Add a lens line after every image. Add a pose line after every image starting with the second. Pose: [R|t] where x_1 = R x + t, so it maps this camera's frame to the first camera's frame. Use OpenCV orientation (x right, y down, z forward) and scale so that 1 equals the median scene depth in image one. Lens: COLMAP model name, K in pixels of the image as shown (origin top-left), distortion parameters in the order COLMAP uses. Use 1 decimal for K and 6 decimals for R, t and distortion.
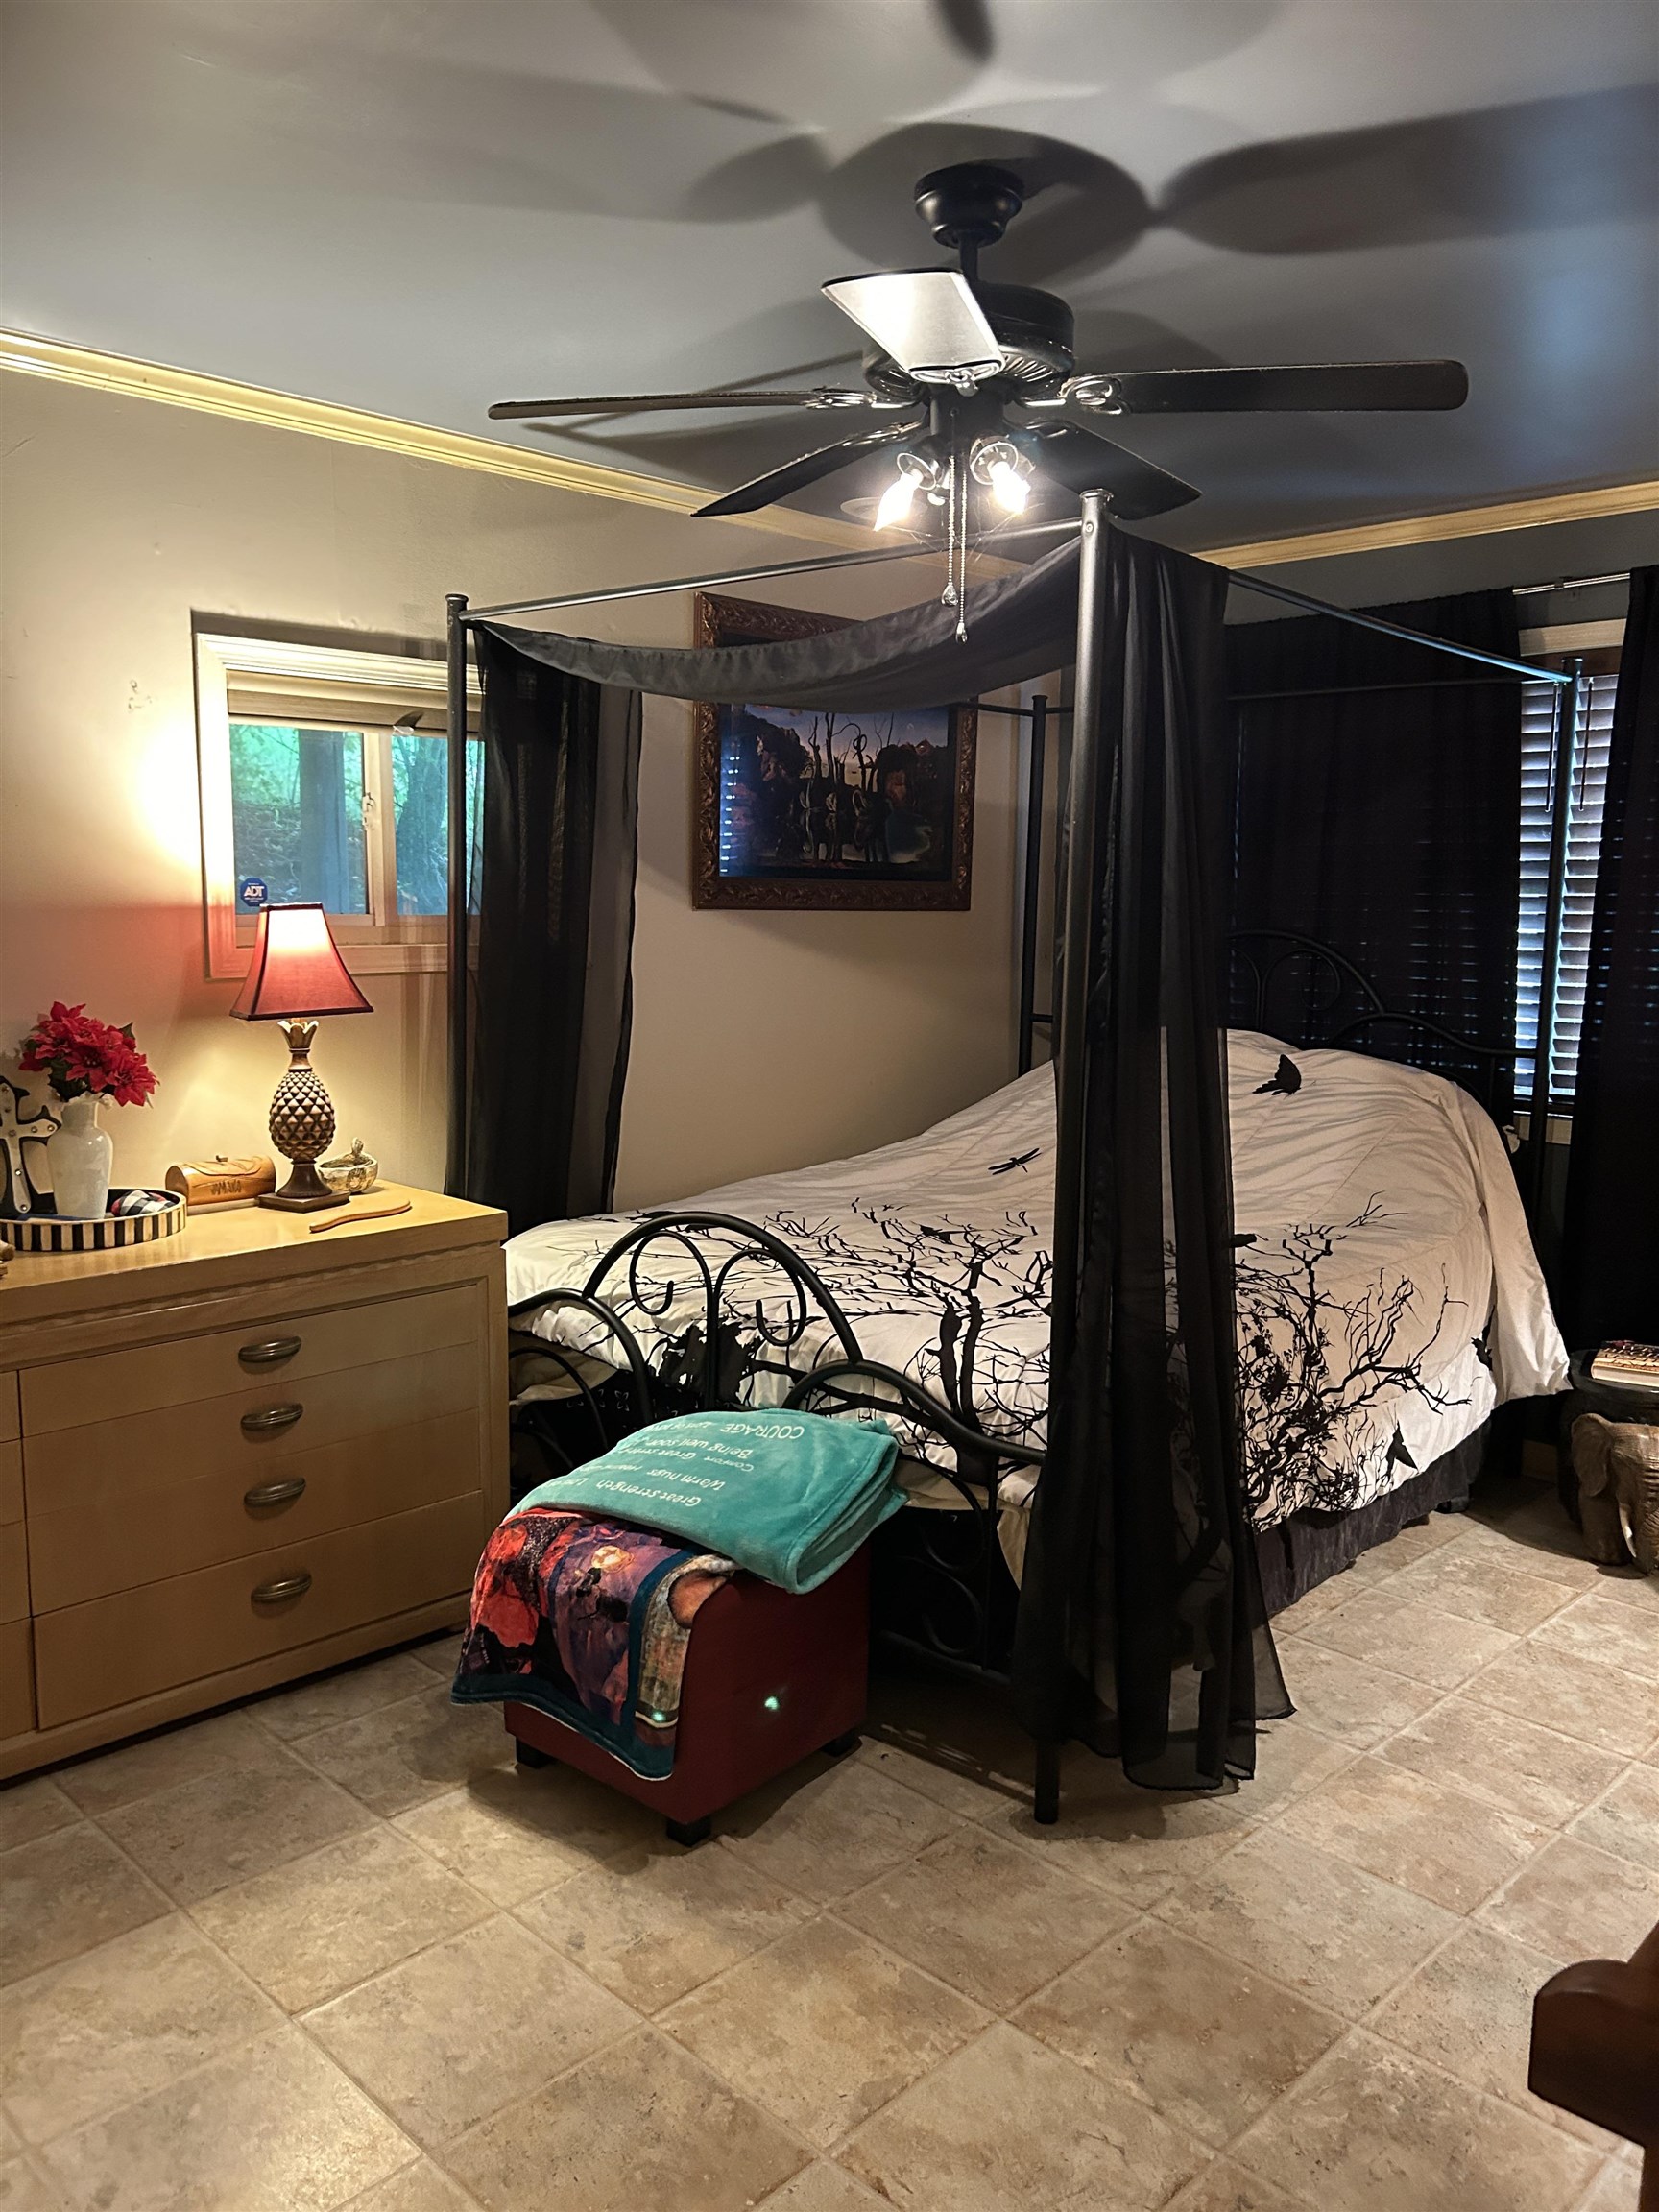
lens RADIAL K [[1682.9, 0, 831.4], [0, 1682.9, 1106.4], [0, 0, 1]] dist [0.052483, -0.075377]
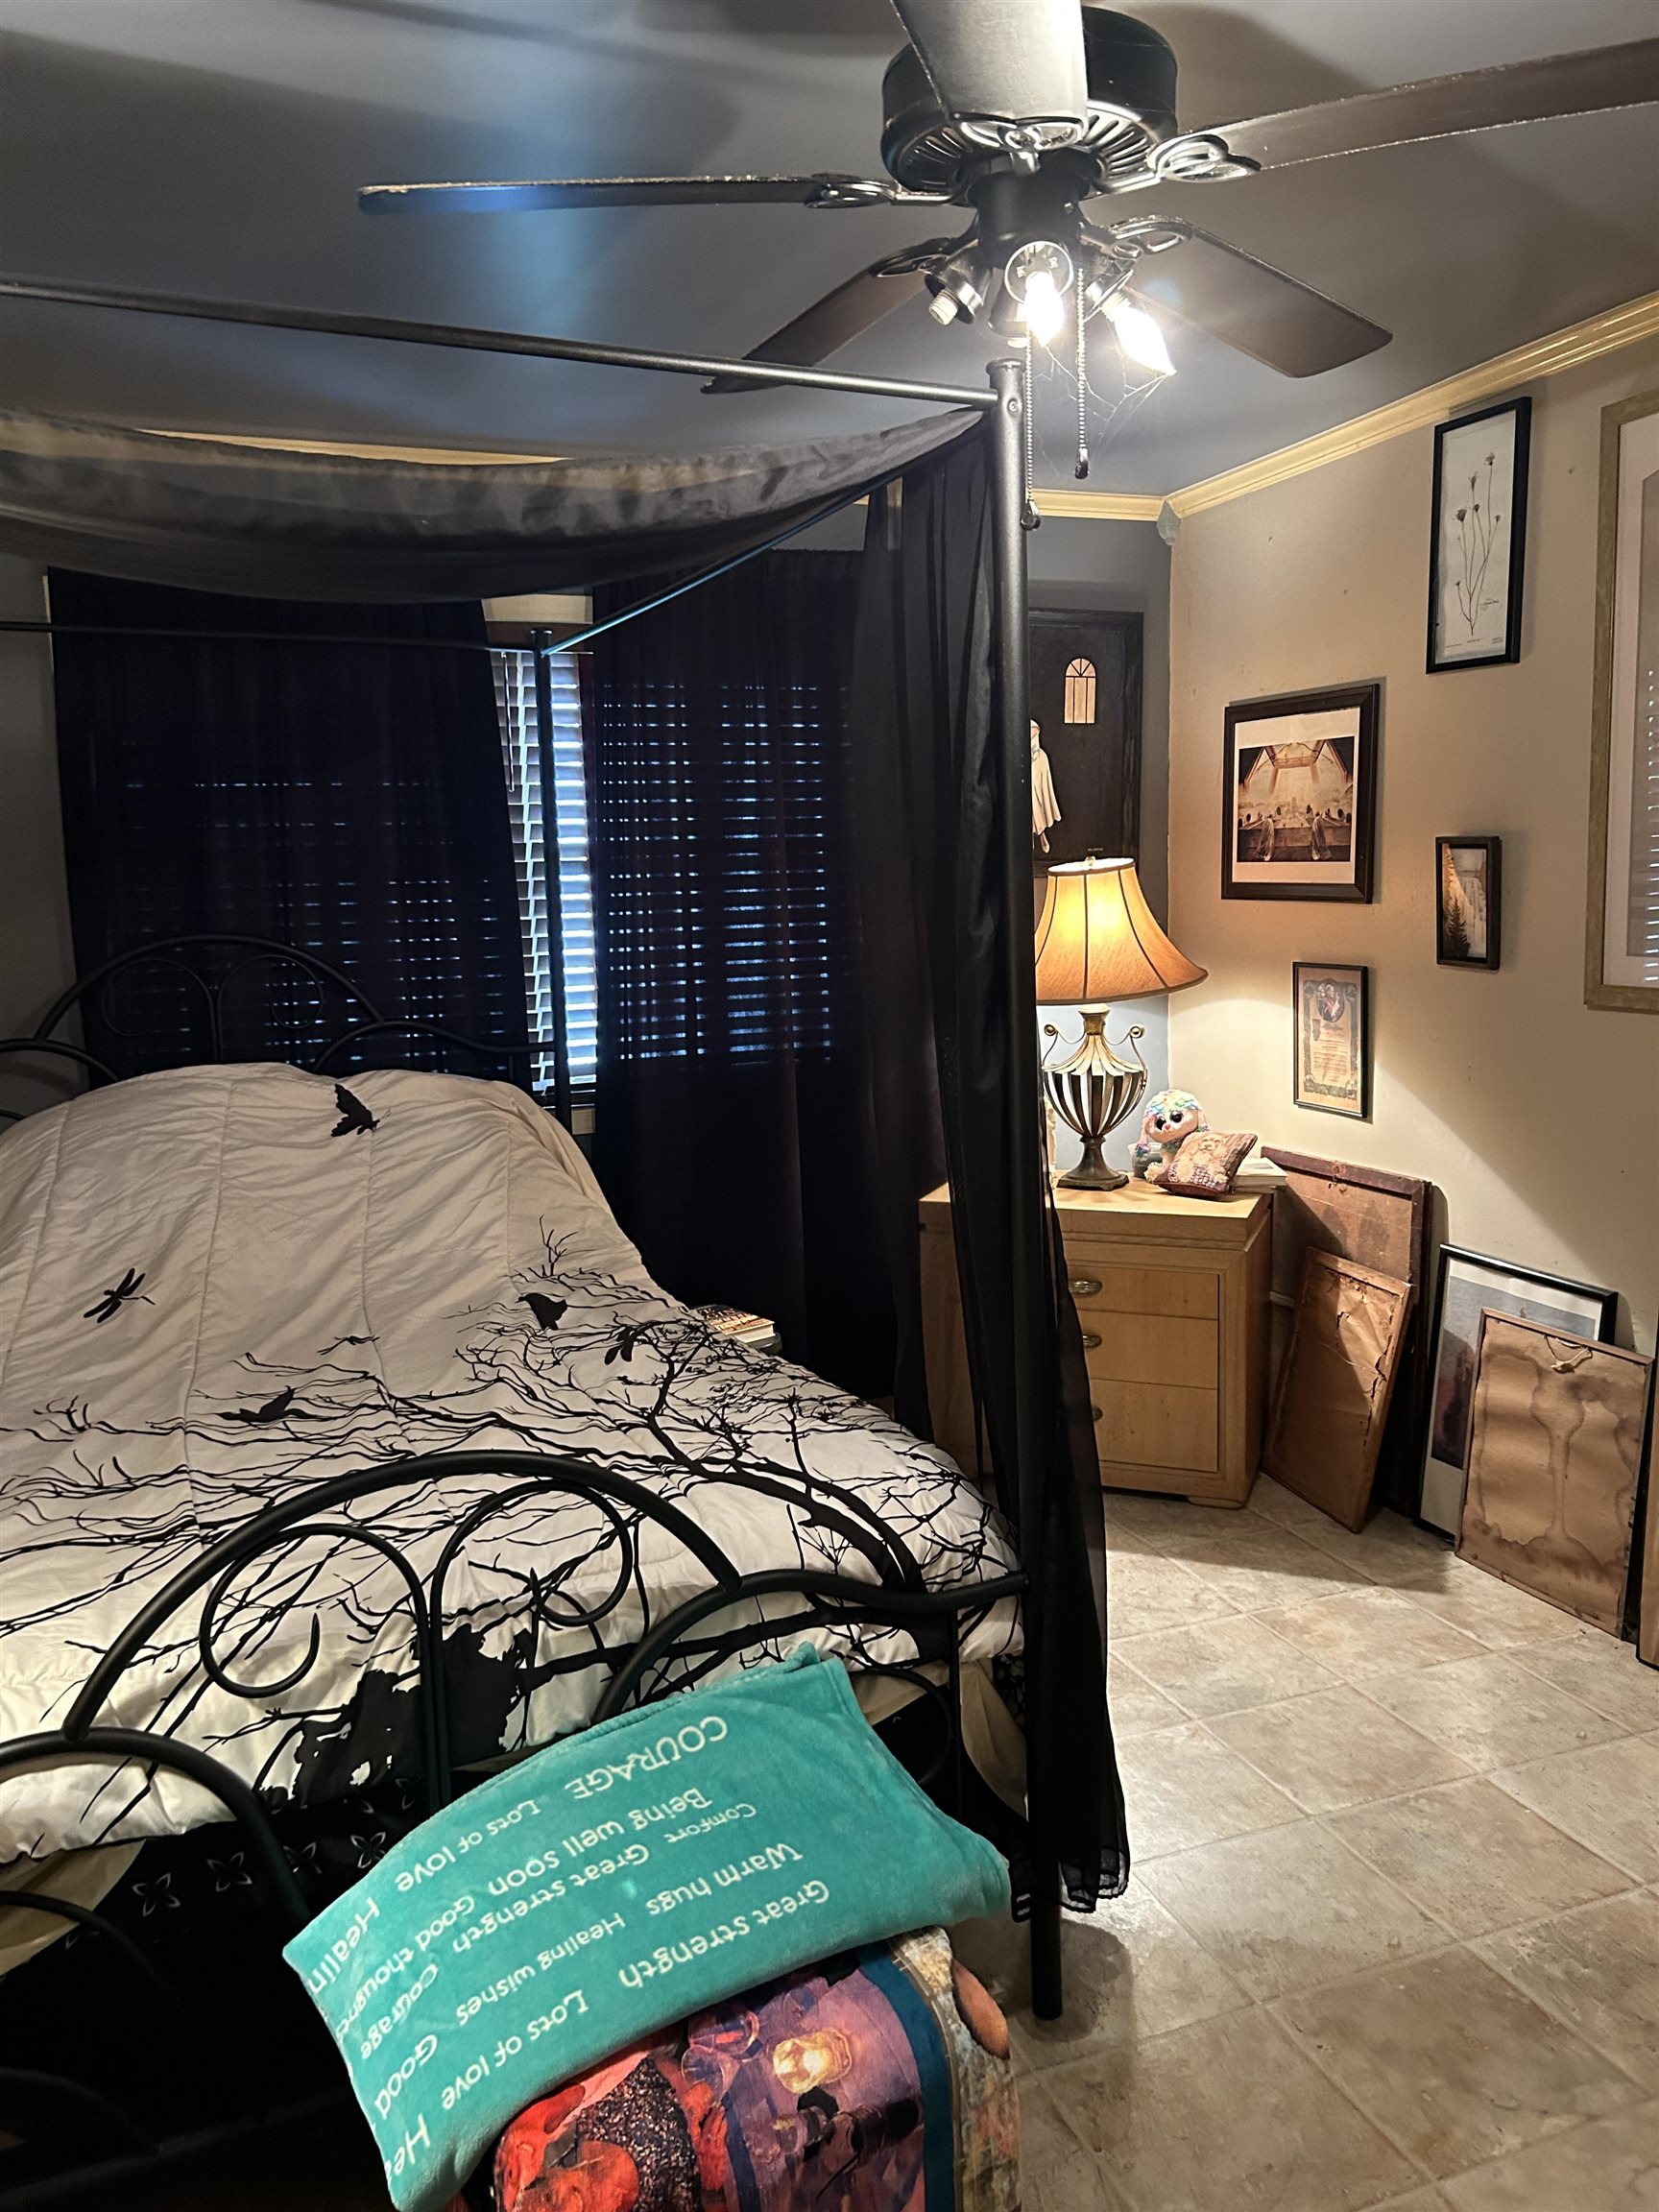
lens RADIAL K [[1724.0, 0, 832.2], [0, 1724.0, 1048.2], [0, 0, 1]] dist [-0.011522, -0.004707]
pose [[0.391223, -0.117668, 0.912743, -0.542248], [0.151556, 0.986489, 0.062214, -0.089177], [-0.907731, 0.113992, 0.403770, 0.641805]]
